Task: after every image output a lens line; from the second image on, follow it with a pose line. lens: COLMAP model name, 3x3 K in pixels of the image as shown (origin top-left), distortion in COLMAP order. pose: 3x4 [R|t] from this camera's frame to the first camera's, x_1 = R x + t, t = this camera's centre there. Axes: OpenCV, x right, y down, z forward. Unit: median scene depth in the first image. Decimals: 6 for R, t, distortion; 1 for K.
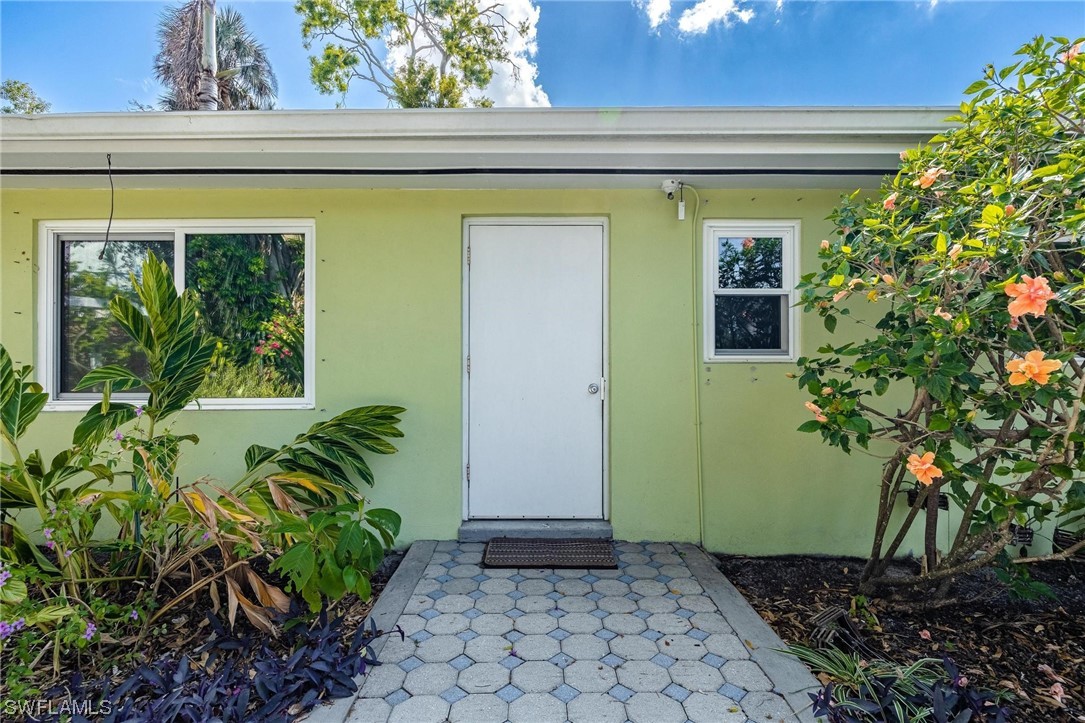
lens RADIAL K [[530.4, 0, 543.2], [0, 530.4, 361.2], [0, 0, 1]] dist [-0.001448, -0.000023]
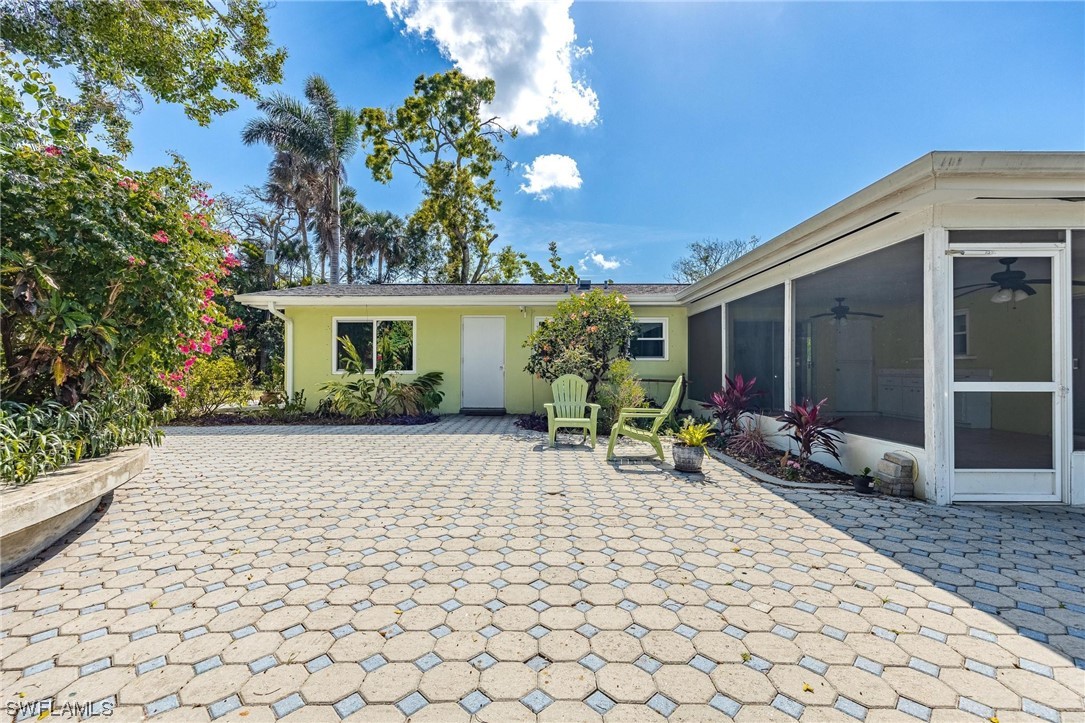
lens RADIAL K [[437.1, 0, 541.0], [0, 437.1, 364.5], [0, 0, 1]] dist [0.000318, -0.000278]
pose [[0.999929, -0.008032, -0.008819, 0.051949], [0.008089, 0.999946, 0.006499, 0.002521], [0.008766, -0.006569, 0.999940, -0.238272]]
